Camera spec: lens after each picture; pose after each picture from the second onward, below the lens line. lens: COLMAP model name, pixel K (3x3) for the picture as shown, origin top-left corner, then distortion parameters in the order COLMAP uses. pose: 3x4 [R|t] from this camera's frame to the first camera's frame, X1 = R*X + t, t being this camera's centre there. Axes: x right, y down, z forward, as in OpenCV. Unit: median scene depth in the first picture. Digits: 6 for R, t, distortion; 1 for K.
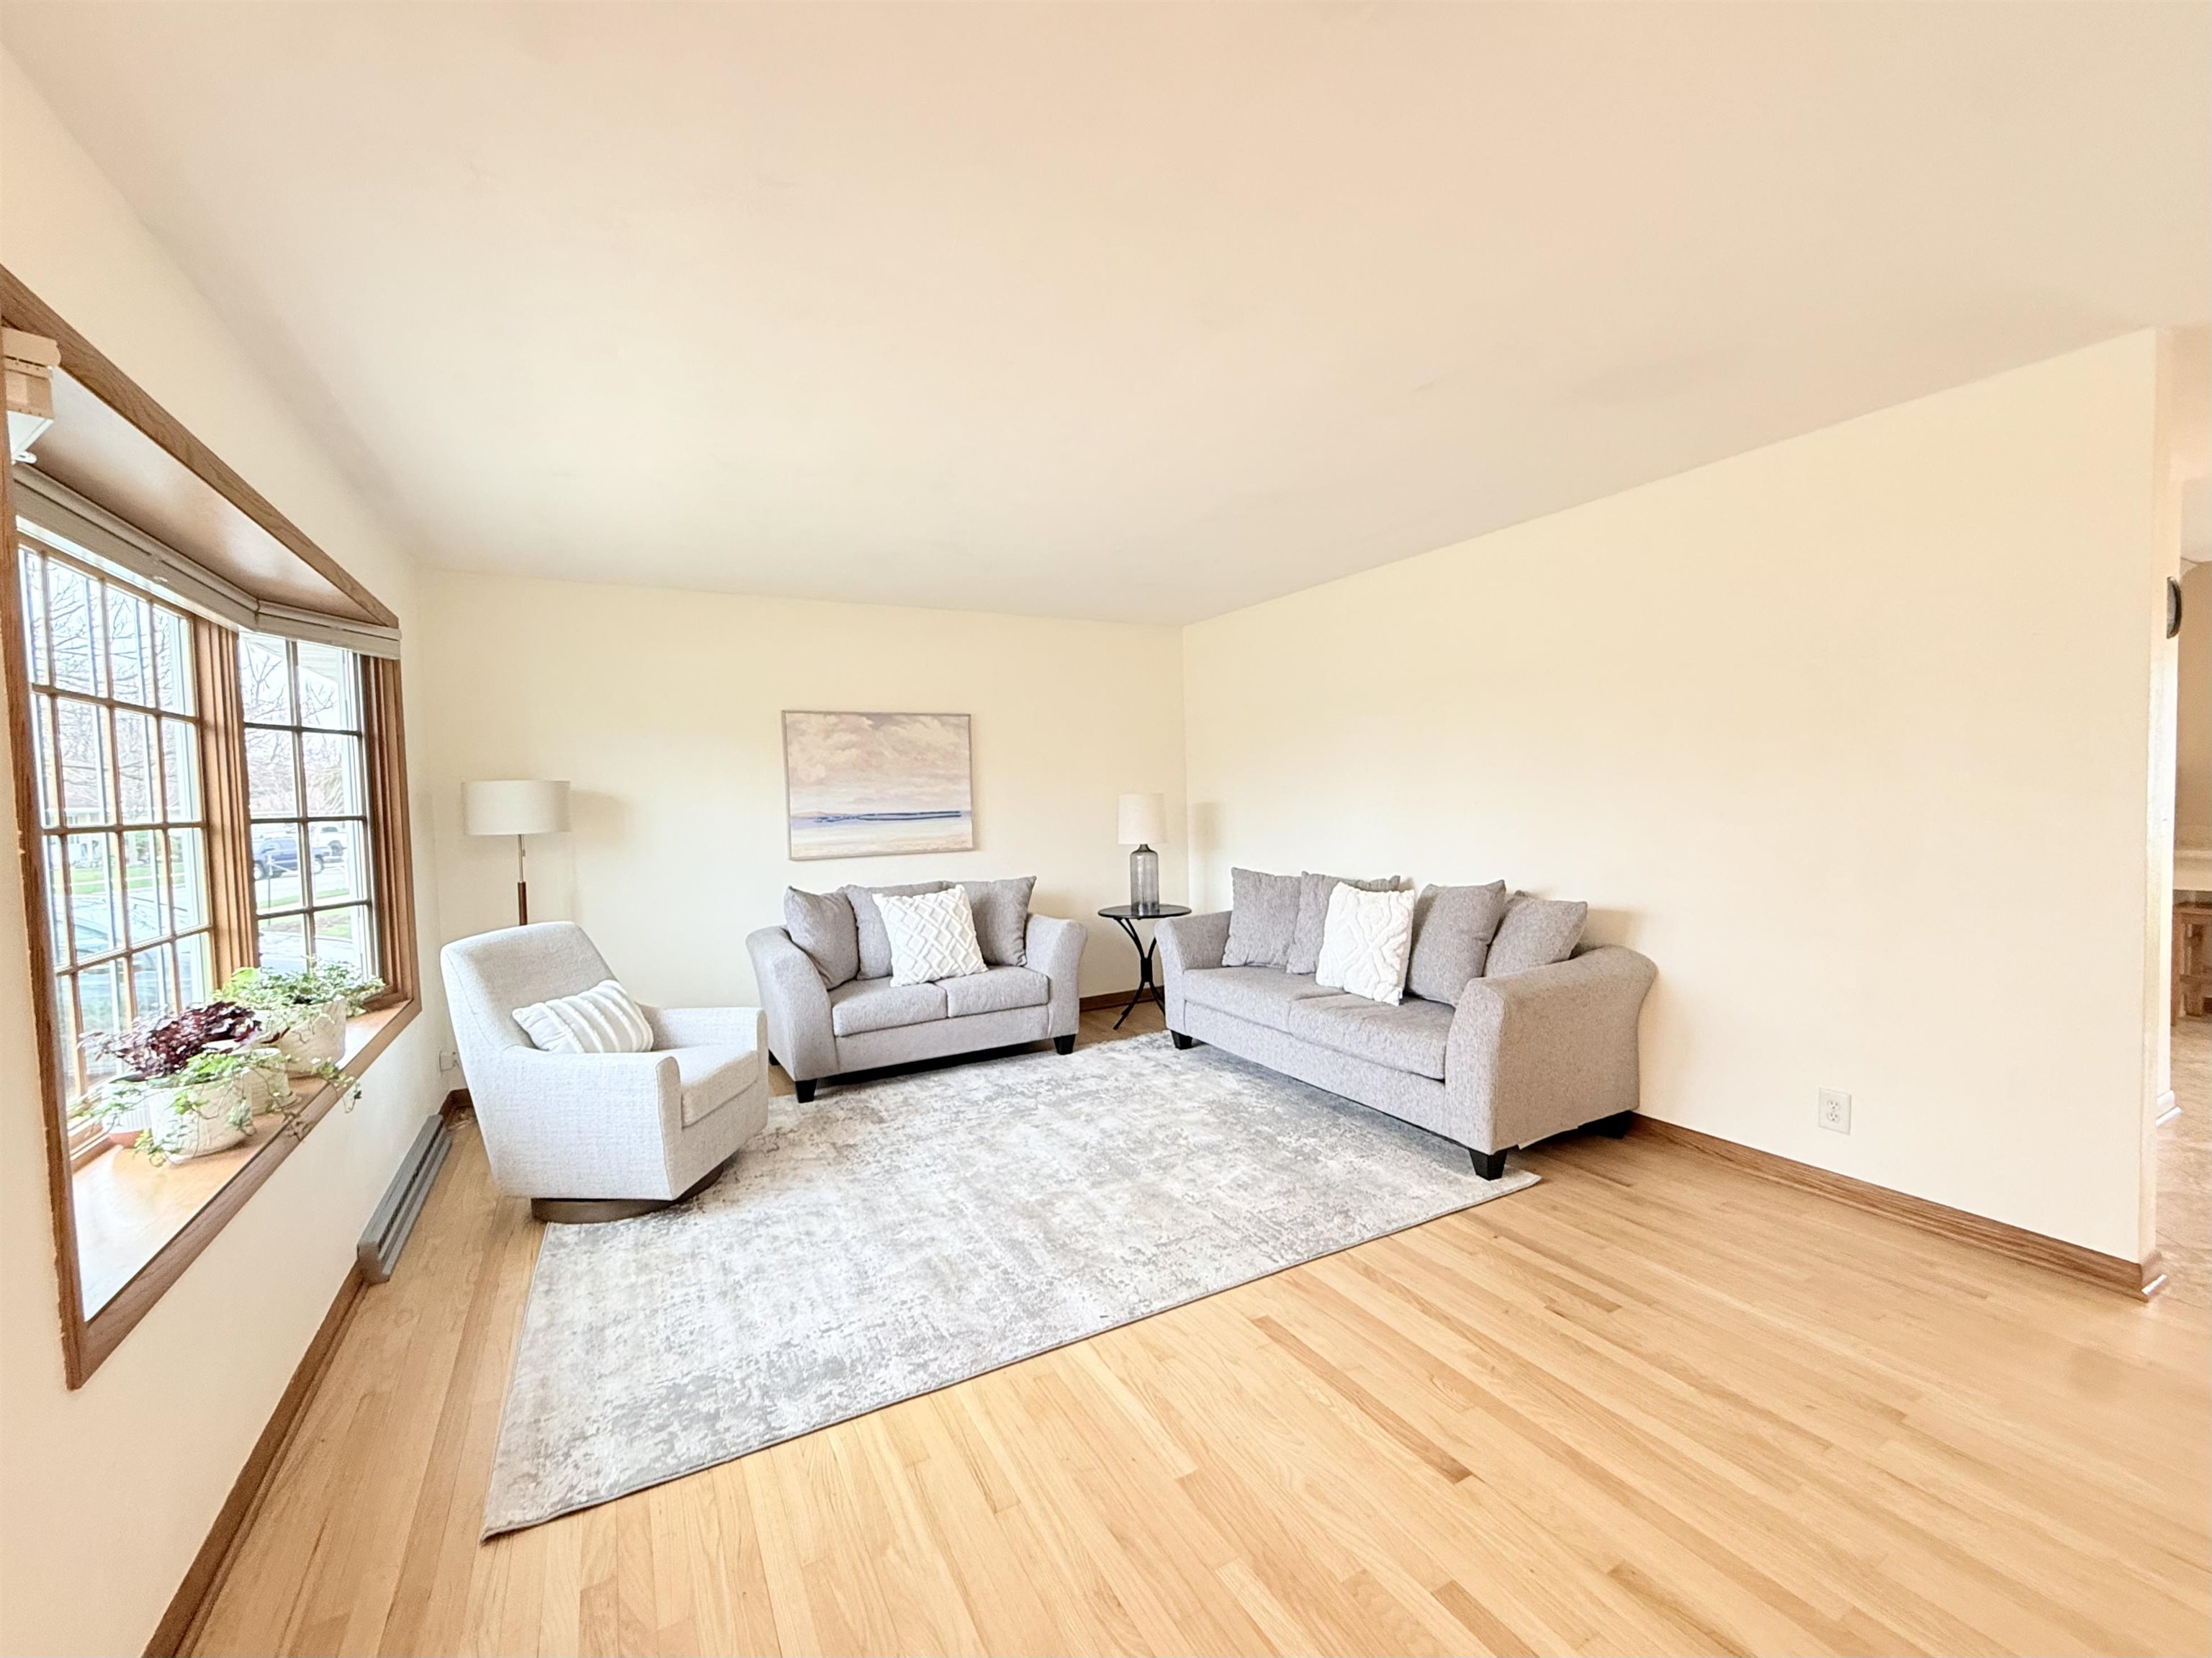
lens RADIAL K [[877.7, 0, 1120.5], [0, 877.7, 835.8], [0, 0, 1]] dist [-0.002927, -0.000137]
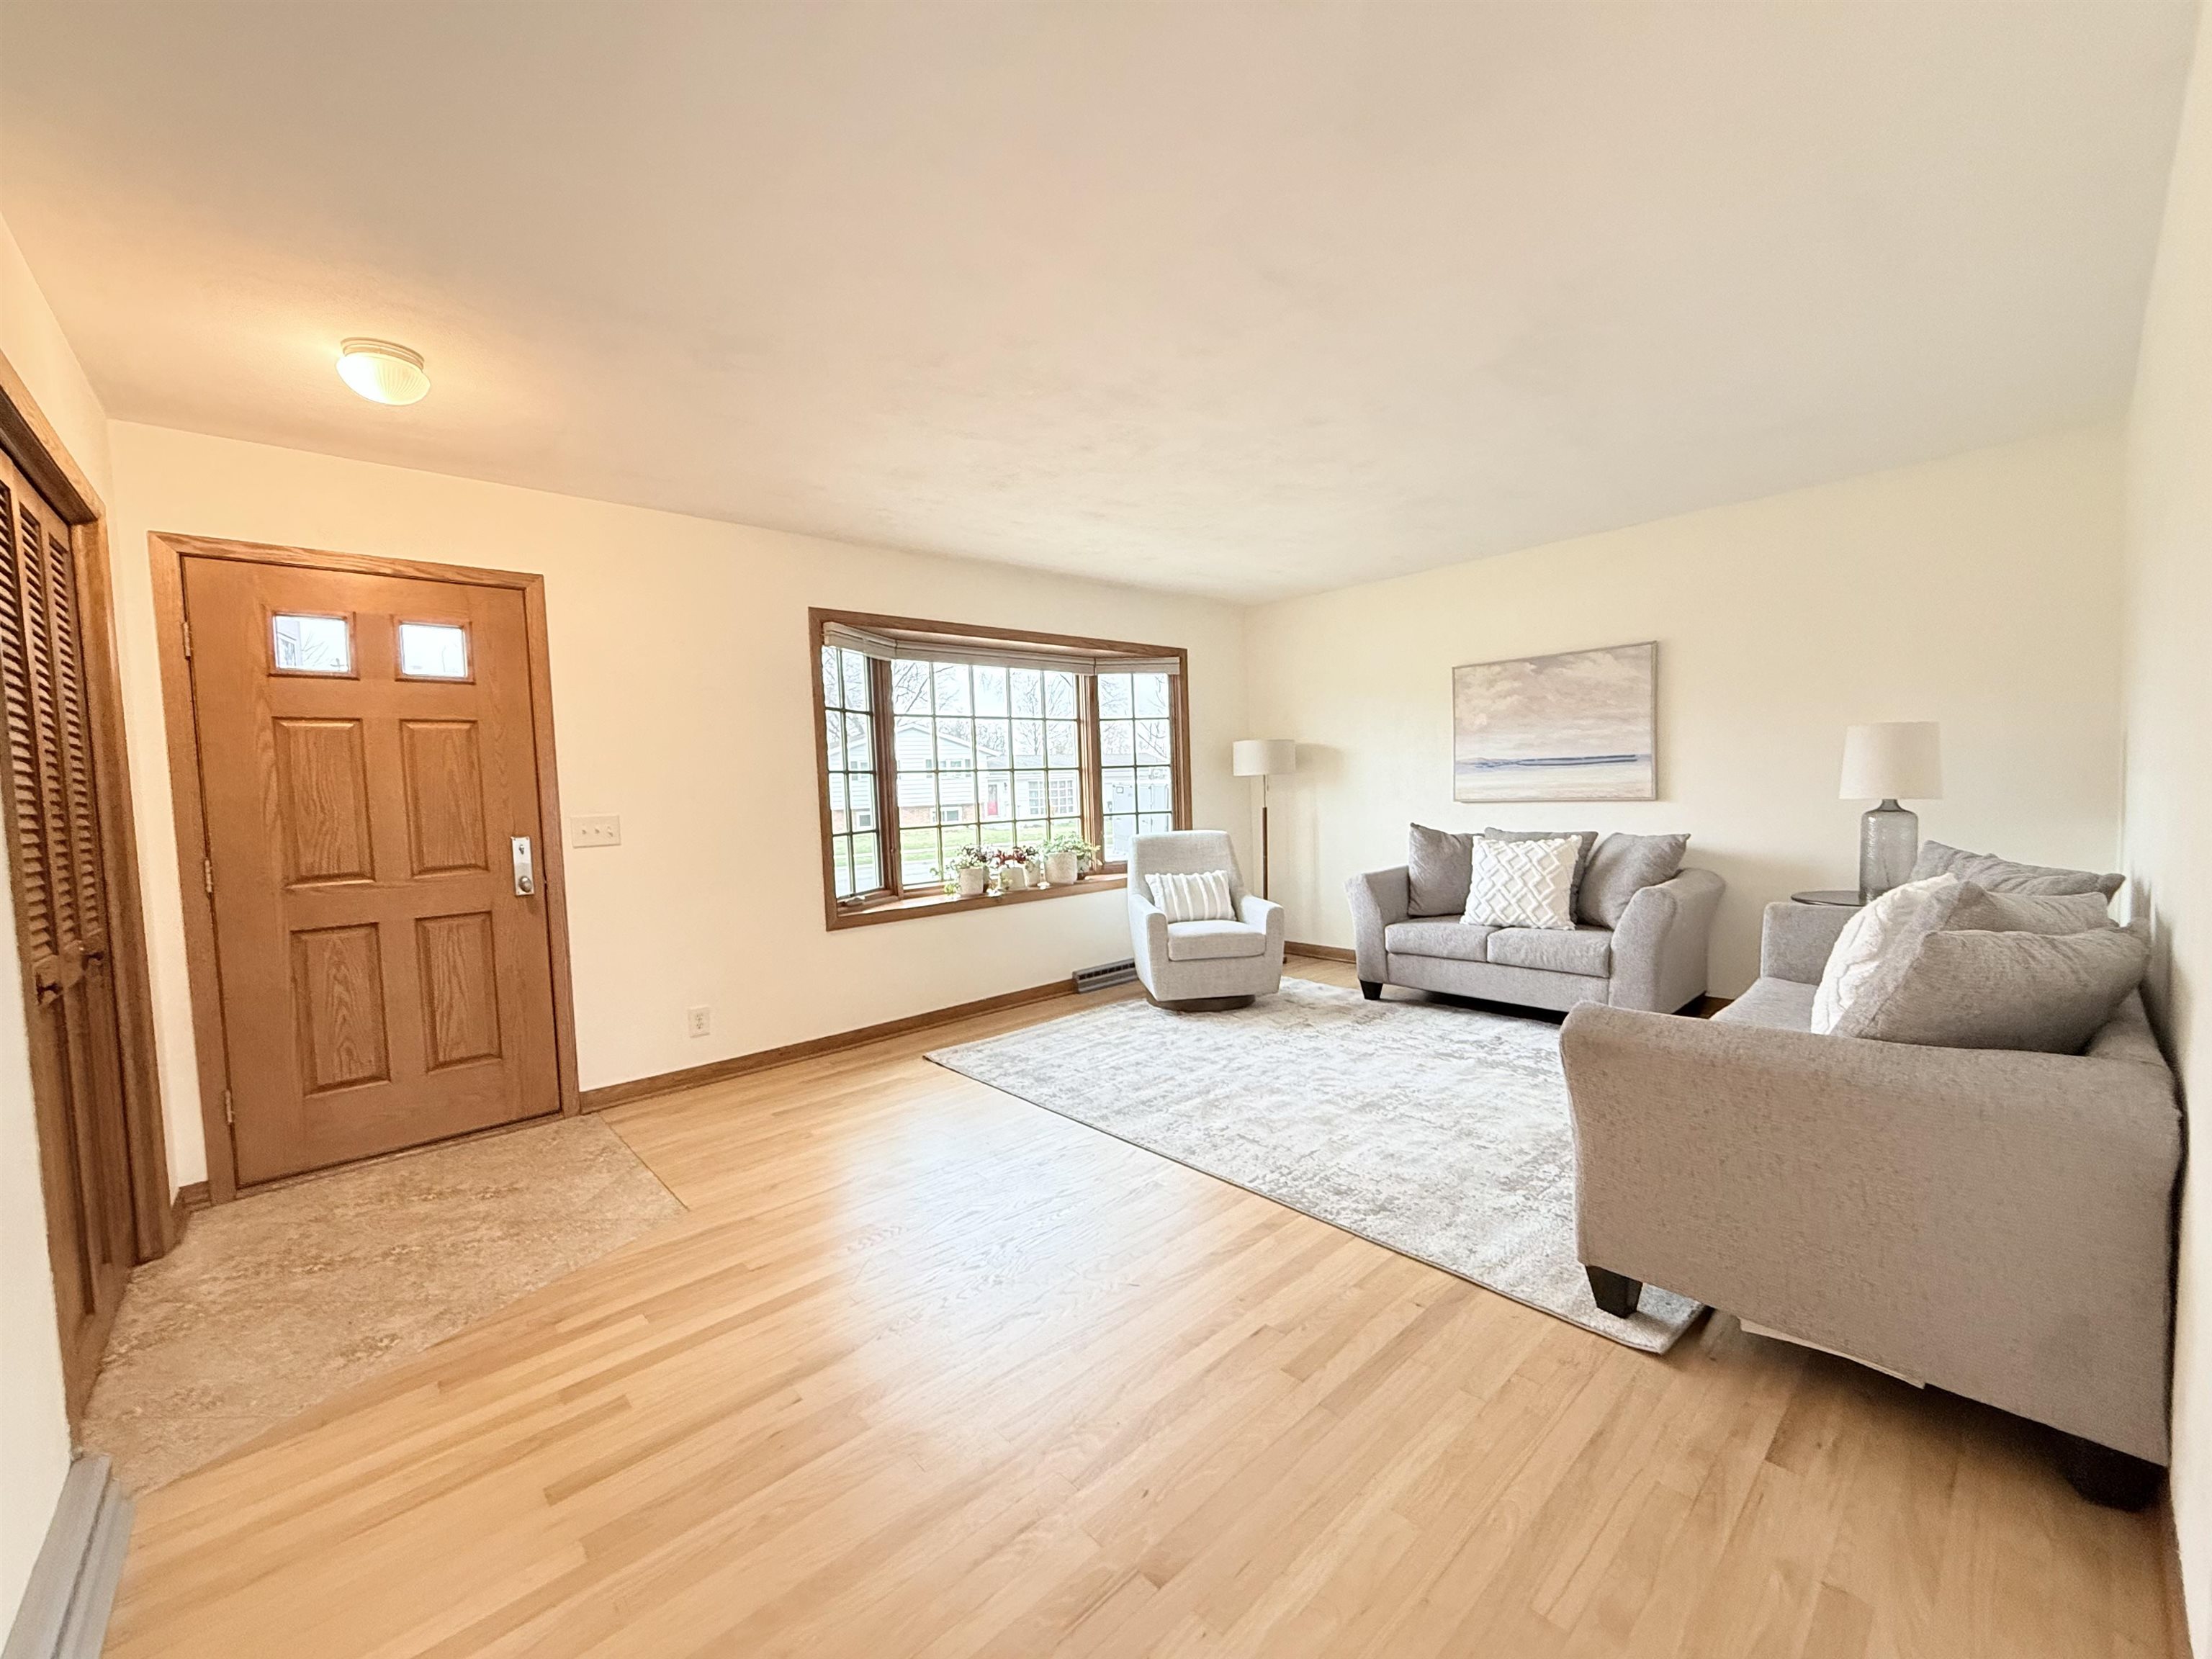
lens RADIAL K [[877.7, 0, 1120.5], [0, 877.7, 836.3], [0, 0, 1]] dist [-0.002927, -0.000137]
pose [[0.255212, 0.074473, -0.964013, 0.760596], [-0.015087, 0.997215, 0.073044, -0.004495], [0.966767, -0.004097, 0.255624, 0.389052]]
